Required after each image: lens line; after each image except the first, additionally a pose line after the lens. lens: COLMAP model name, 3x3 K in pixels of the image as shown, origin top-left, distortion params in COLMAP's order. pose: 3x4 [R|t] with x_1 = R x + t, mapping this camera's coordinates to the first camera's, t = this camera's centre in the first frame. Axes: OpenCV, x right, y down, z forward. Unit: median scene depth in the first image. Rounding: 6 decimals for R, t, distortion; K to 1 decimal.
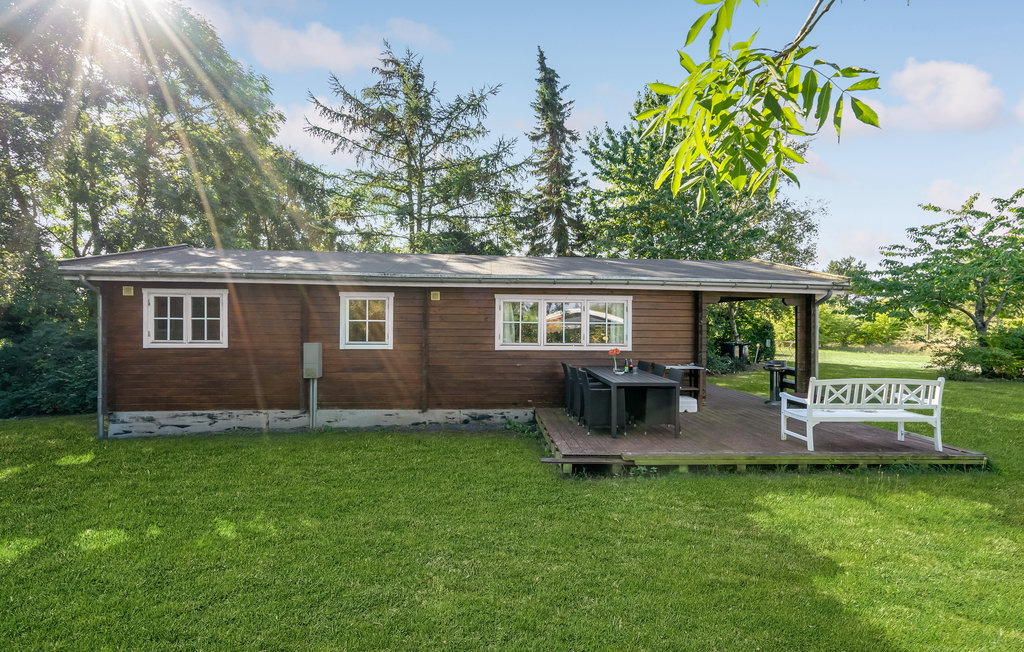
lens RADIAL K [[468.6, 0, 515.7], [0, 468.6, 321.8], [0, 0, 1]] dist [-0.002222, 0.000809]
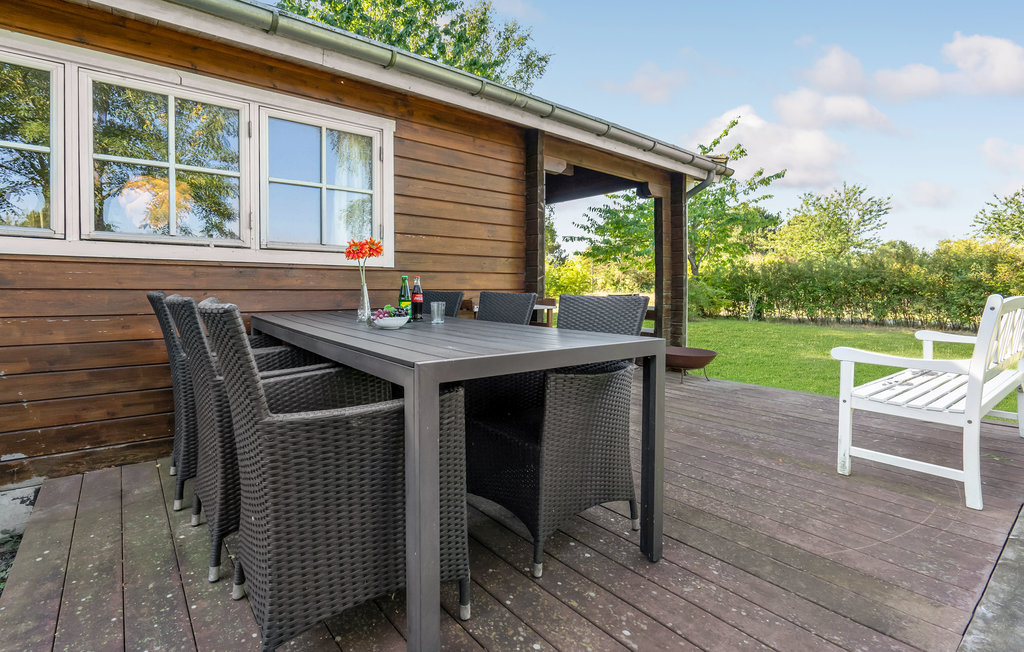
lens RADIAL K [[507.1, 0, 519.1], [0, 507.1, 281.1], [0, 0, 1]] dist [-0.003032, -0.000990]
pose [[0.819703, -0.002454, 0.572783, 0.101947], [0.002065, 0.999997, 0.001328, 0.077049], [-0.572784, 0.000094, 0.819706, 0.643713]]
